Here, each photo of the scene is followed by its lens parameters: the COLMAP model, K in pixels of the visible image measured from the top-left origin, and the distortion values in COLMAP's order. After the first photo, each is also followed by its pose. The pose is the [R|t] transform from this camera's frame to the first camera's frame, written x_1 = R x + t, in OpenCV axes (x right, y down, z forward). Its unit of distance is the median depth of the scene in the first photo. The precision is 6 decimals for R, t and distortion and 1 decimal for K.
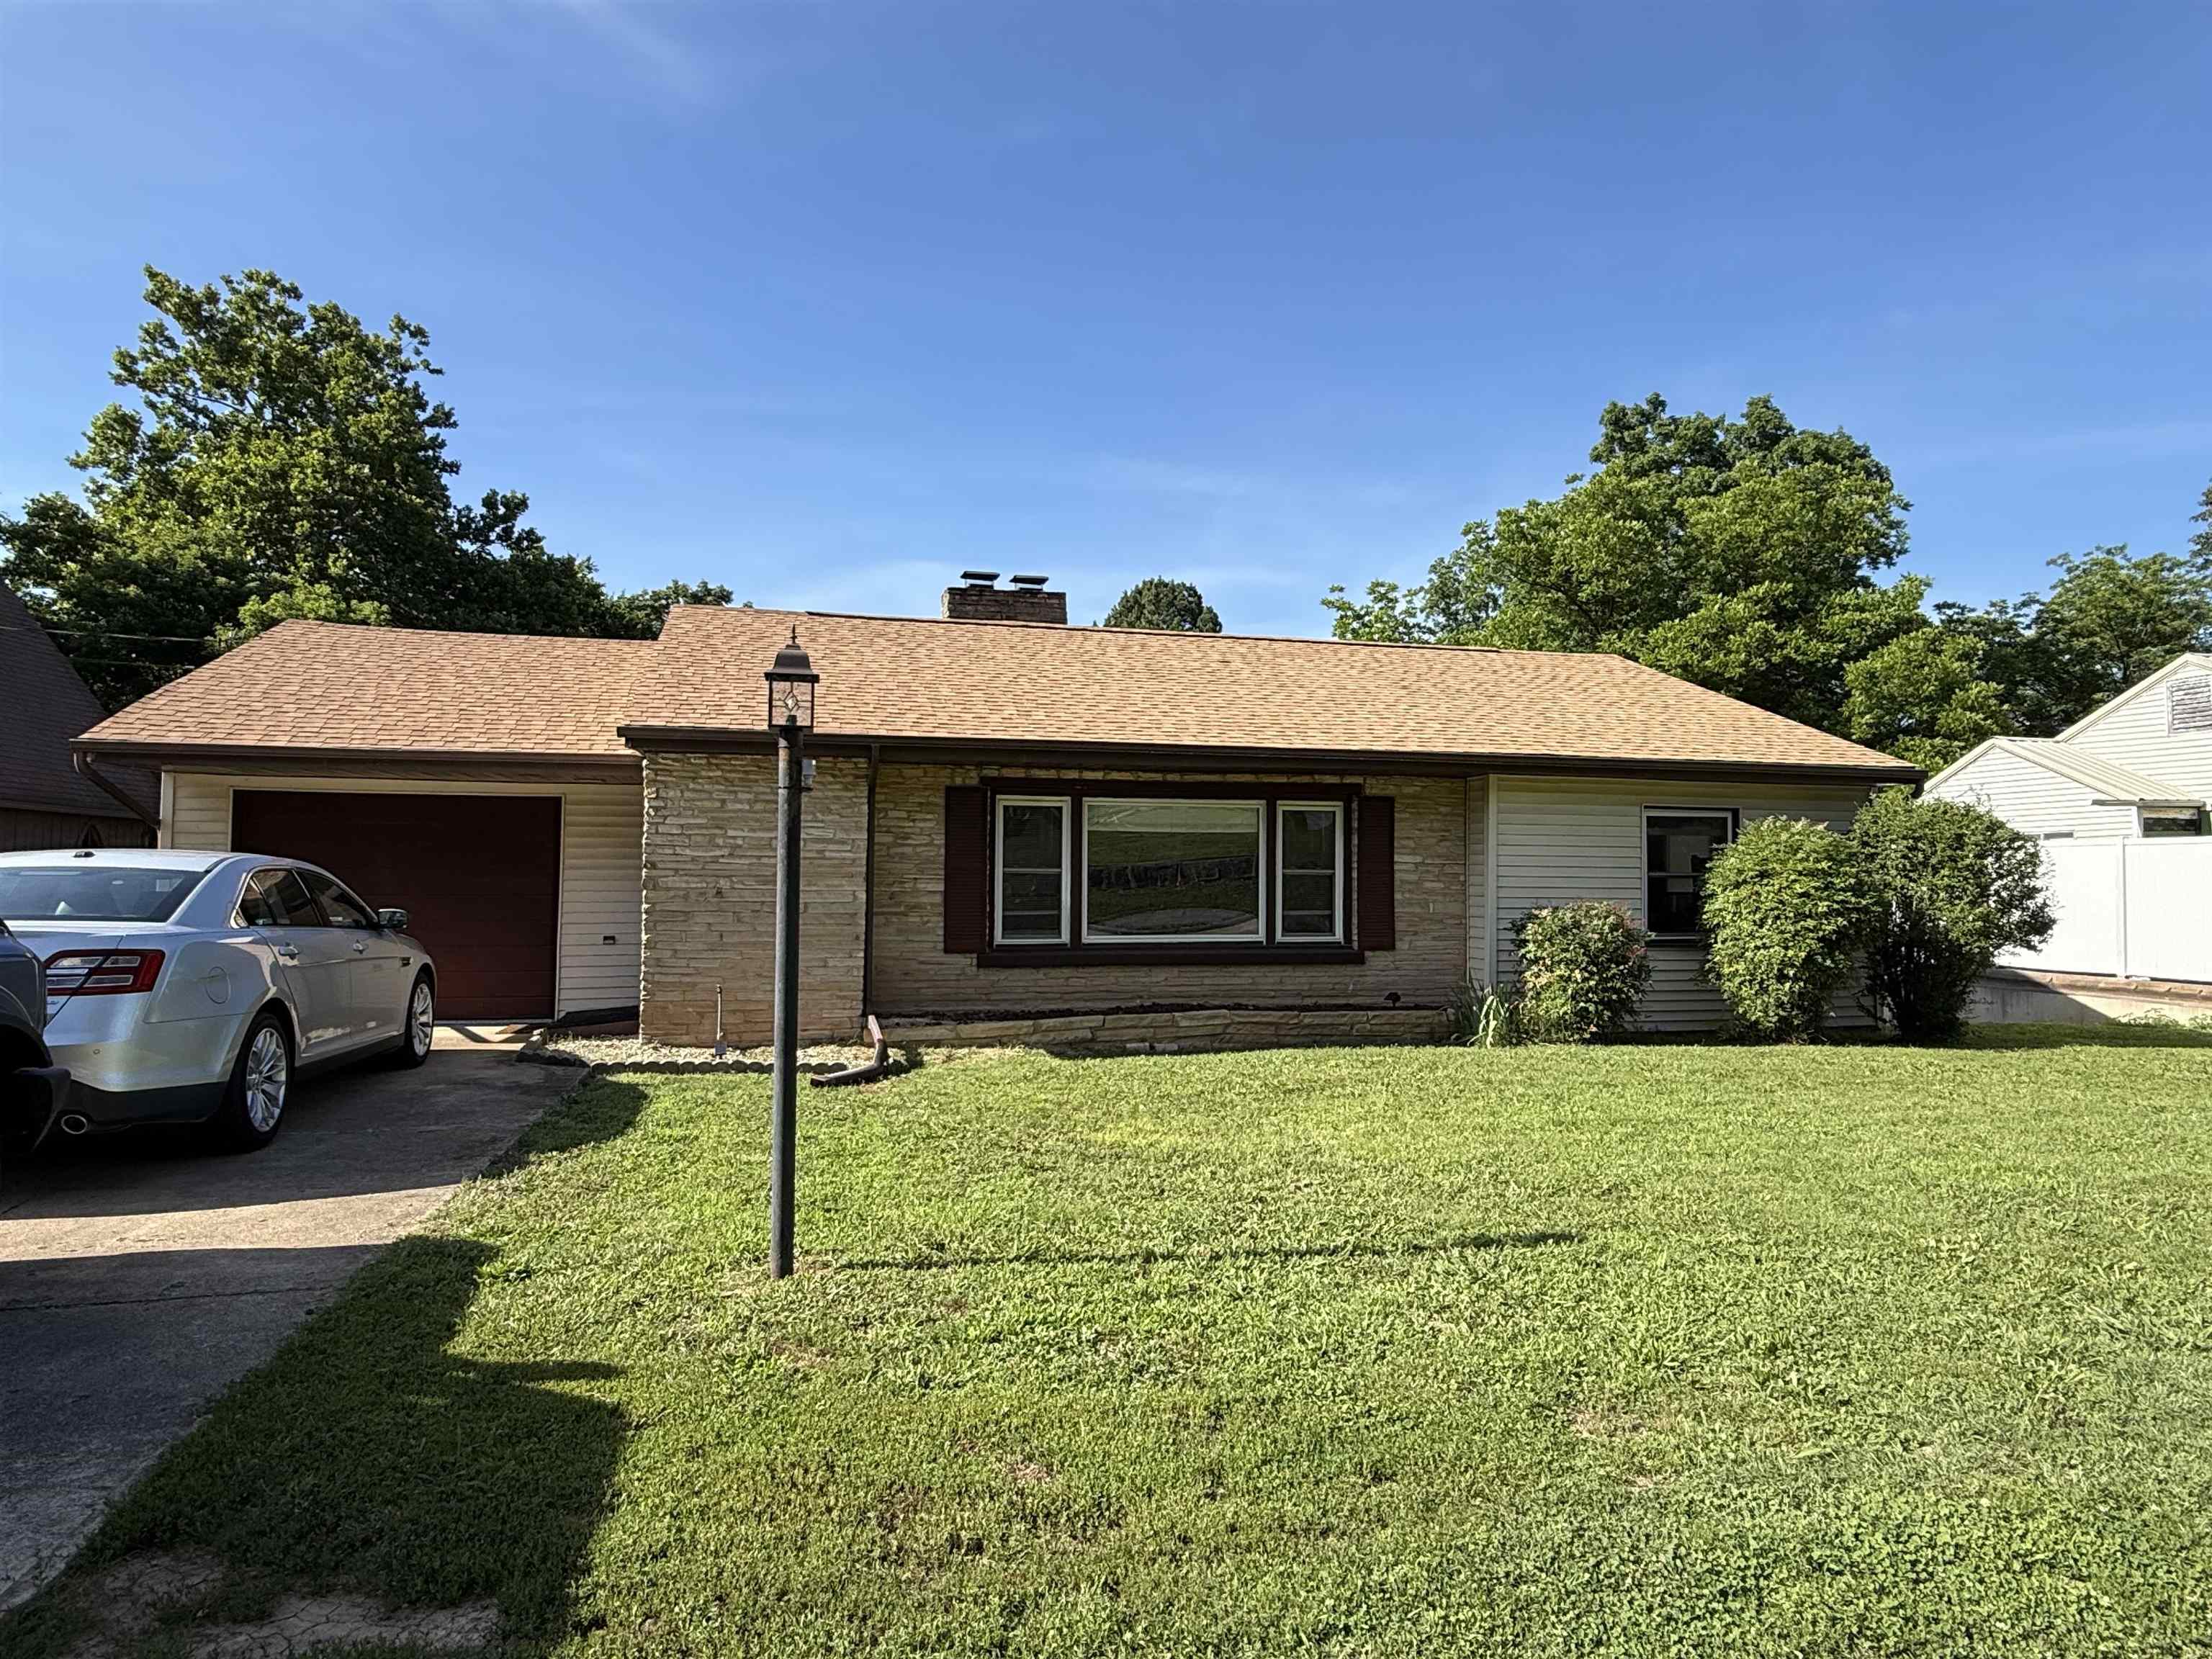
lens RADIAL K [[1275.2, 0, 1106.5], [0, 1275.2, 829.9], [0, 0, 1]] dist [-0.002465, 0.003188]
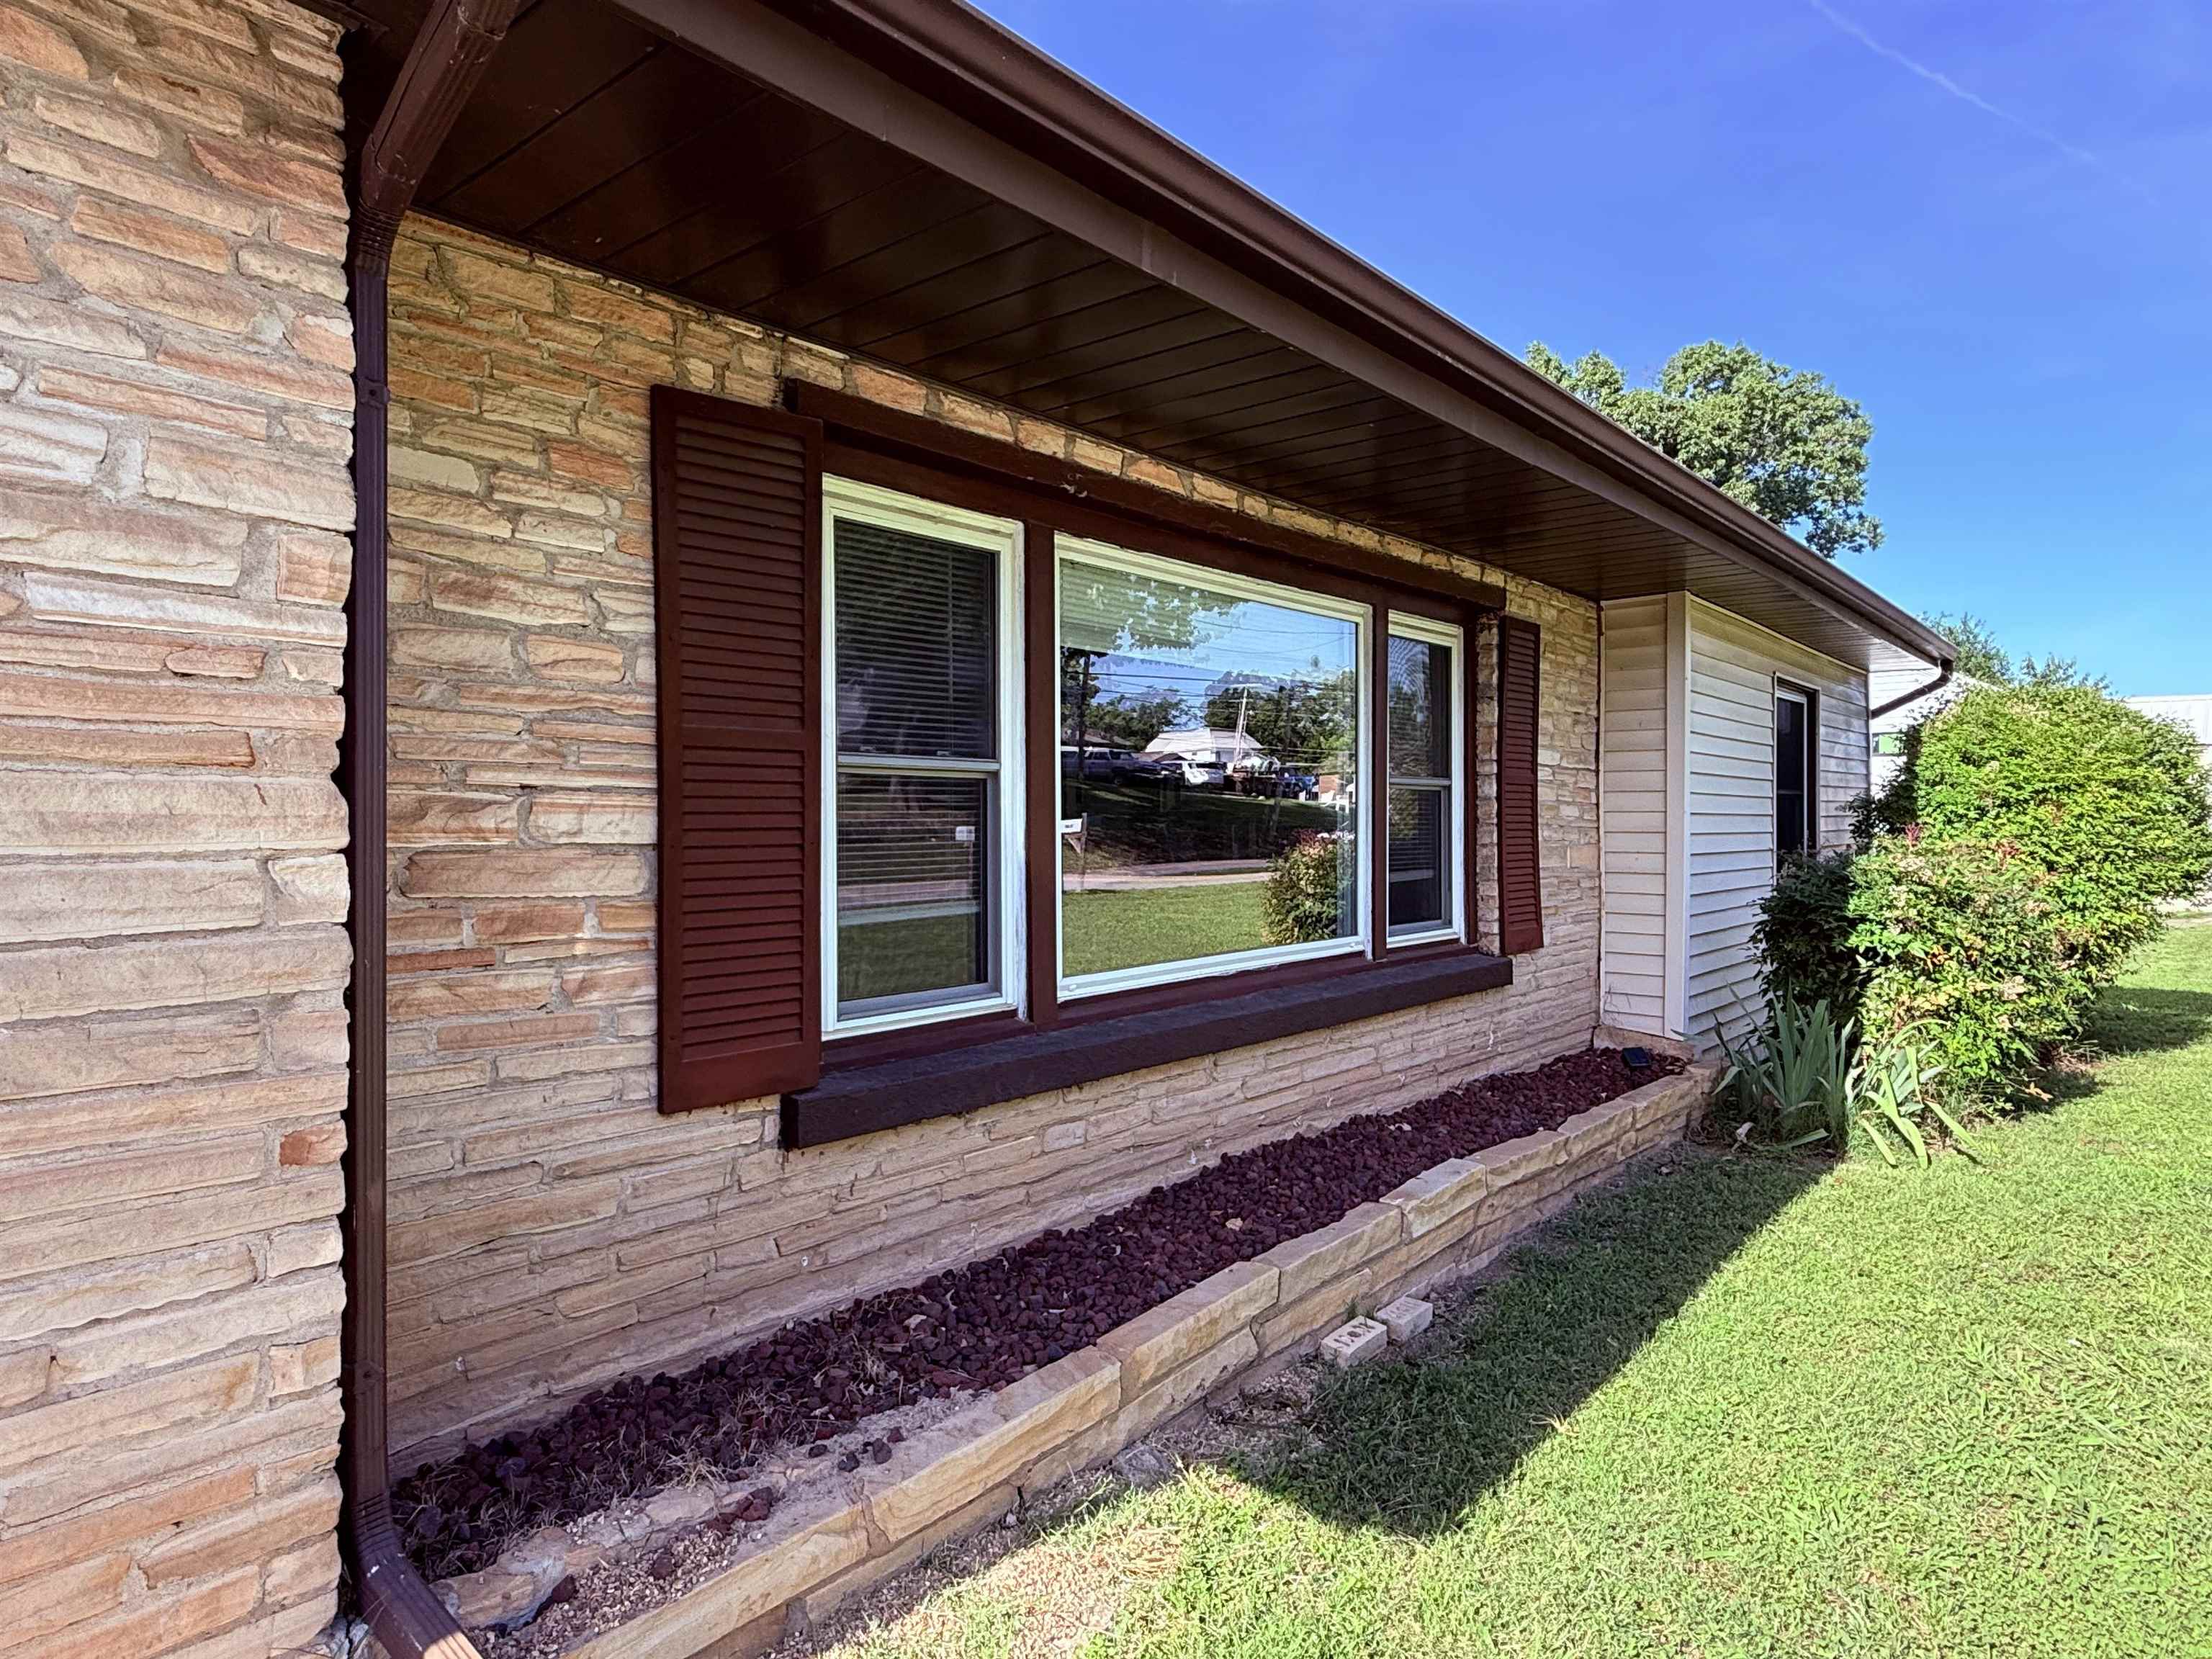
lens RADIAL K [[1275.2, 0, 1102.7], [0, 1275.2, 827.5], [0, 0, 1]] dist [-0.002465, 0.003188]
pose [[0.828900, -0.013681, 0.559230, -0.187317], [-0.009739, 0.999196, 0.038879, 0.035180], [-0.559312, -0.037674, 0.828101, 0.762653]]
